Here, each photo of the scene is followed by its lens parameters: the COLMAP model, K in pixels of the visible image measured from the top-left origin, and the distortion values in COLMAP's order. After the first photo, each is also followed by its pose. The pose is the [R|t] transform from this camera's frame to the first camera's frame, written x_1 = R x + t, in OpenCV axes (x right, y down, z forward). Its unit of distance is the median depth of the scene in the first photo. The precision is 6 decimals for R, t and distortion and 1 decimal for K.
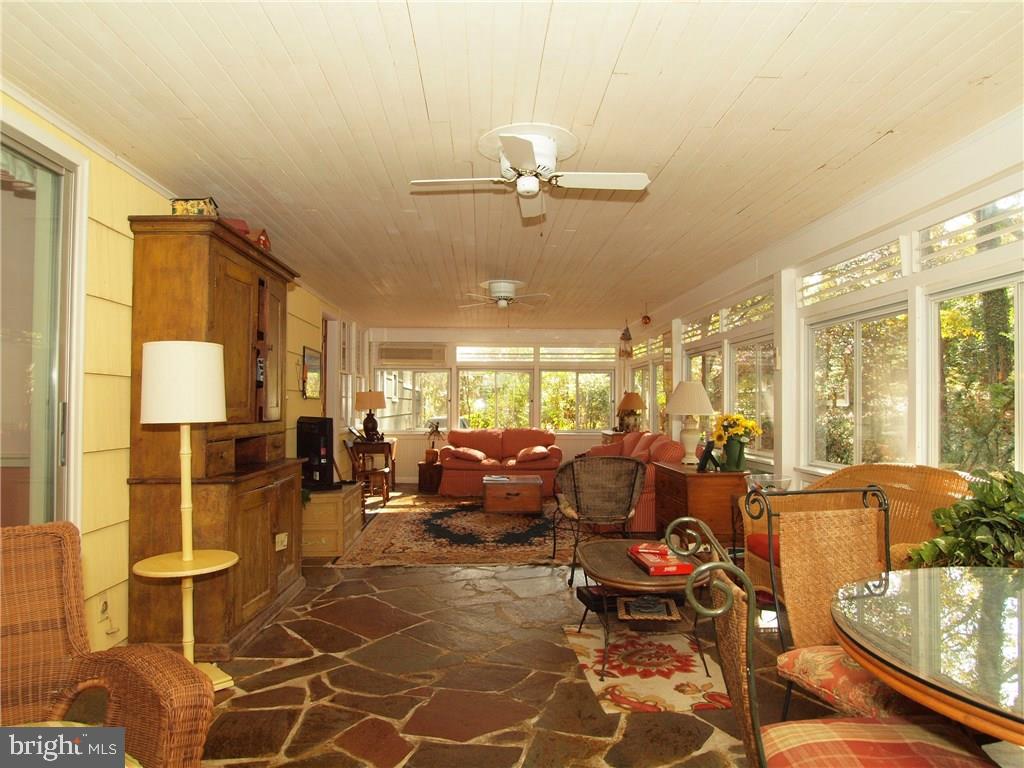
lens RADIAL K [[645.0, 0, 510.4], [0, 645.0, 394.8], [0, 0, 1]] dist [-0.039983, 0.000316]
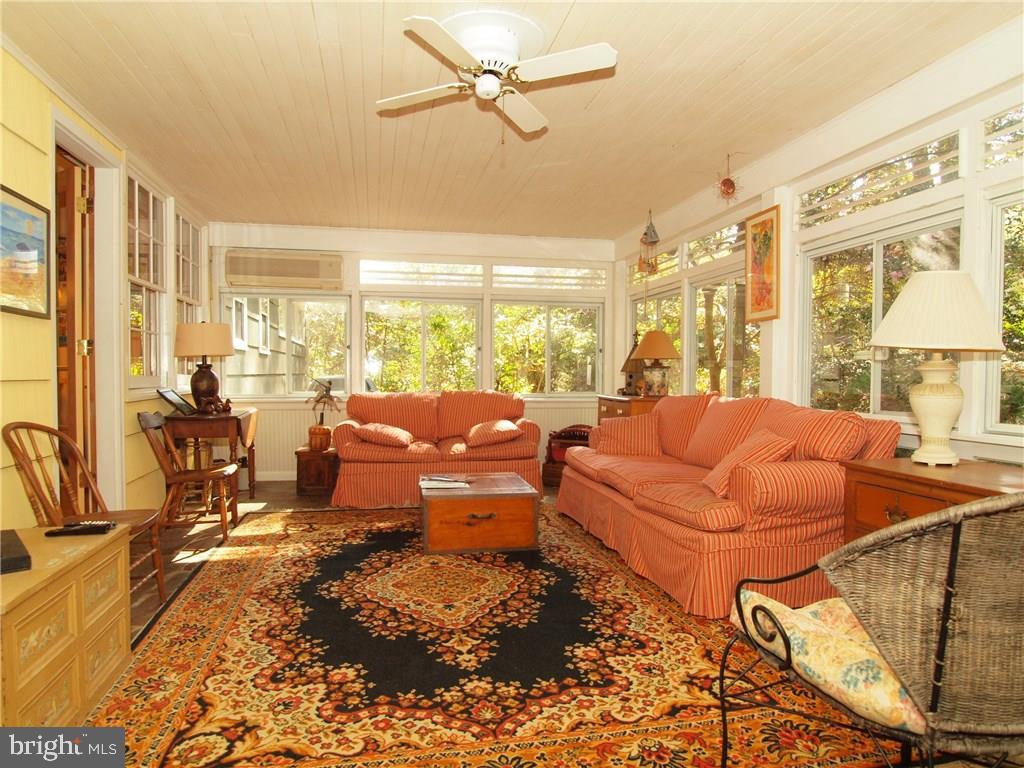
lens RADIAL K [[645.0, 0, 510.4], [0, 645.0, 394.8], [0, 0, 1]] dist [-0.039983, 0.000316]
pose [[0.986794, -0.003655, 0.161937, -0.047752], [-0.004518, 0.998735, 0.050075, 0.027100], [-0.161916, -0.050146, 0.985530, 0.421746]]
